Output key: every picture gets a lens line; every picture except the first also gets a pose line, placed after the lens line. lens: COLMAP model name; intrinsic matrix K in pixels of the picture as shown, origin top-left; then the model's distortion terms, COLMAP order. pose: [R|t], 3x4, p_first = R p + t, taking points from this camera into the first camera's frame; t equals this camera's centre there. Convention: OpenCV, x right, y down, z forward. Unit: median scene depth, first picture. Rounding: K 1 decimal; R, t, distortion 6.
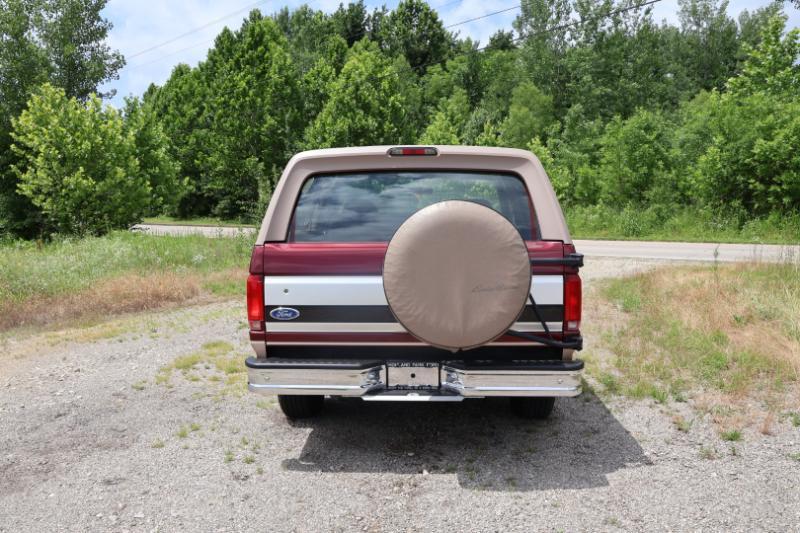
lens RADIAL K [[673.1, 0, 401.8], [0, 673.1, 266.1], [0, 0, 1]] dist [-0.148554, 0.117801]
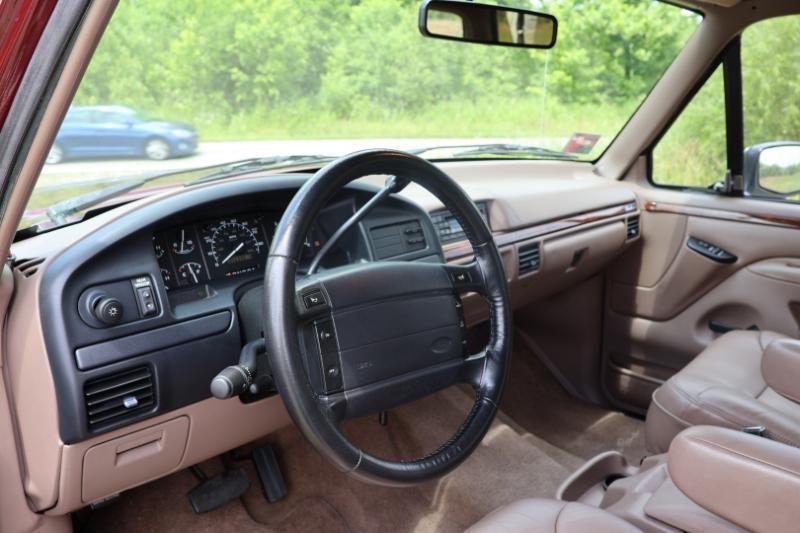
lens RADIAL K [[673.1, 0, 399.7], [0, 673.1, 271.0], [0, 0, 1]] dist [-0.148554, 0.117801]
pose [[0.654065, -0.180422, 0.734607, -0.023360], [0.056943, 0.980127, 0.190023, -0.013834], [-0.754292, -0.082457, 0.651340, 0.149929]]
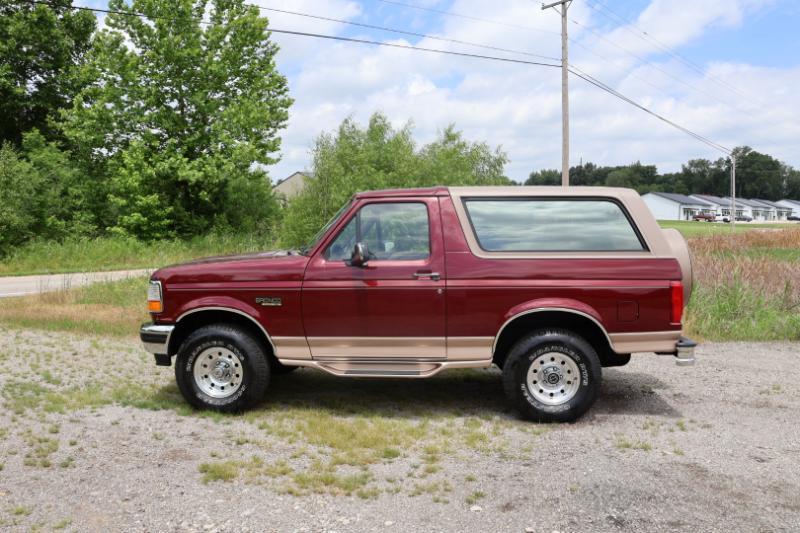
lens RADIAL K [[673.1, 0, 400.7], [0, 673.1, 270.5], [0, 0, 1]] dist [-0.148554, 0.117801]
pose [[0.036393, -0.046372, 0.998261, -0.156282], [0.097395, 0.994332, 0.042639, -0.011677], [-0.994580, 0.095674, 0.040703, 0.150516]]
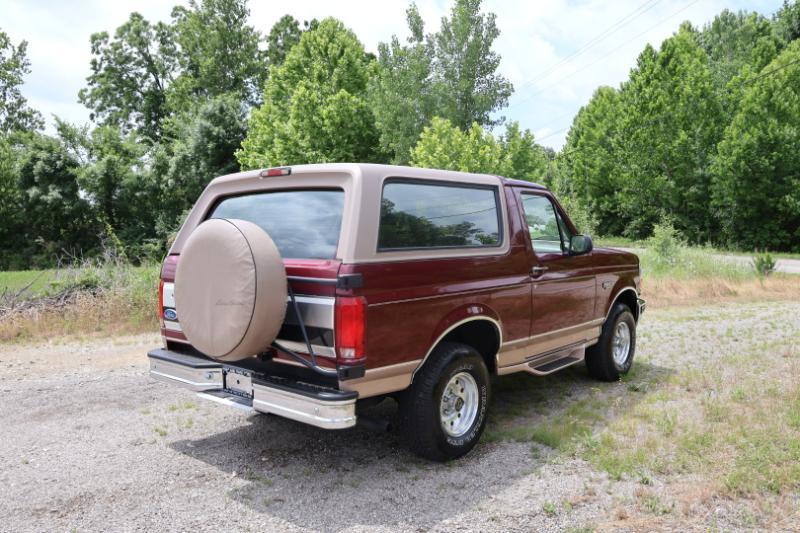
lens RADIAL K [[673.1, 0, 403.0], [0, 673.1, 261.1], [0, 0, 1]] dist [-0.148554, 0.117801]
pose [[0.791484, 0.031439, -0.610381, 0.086530], [-0.054315, 0.998343, -0.019008, -0.002339], [0.608772, 0.048197, 0.791880, 0.030860]]
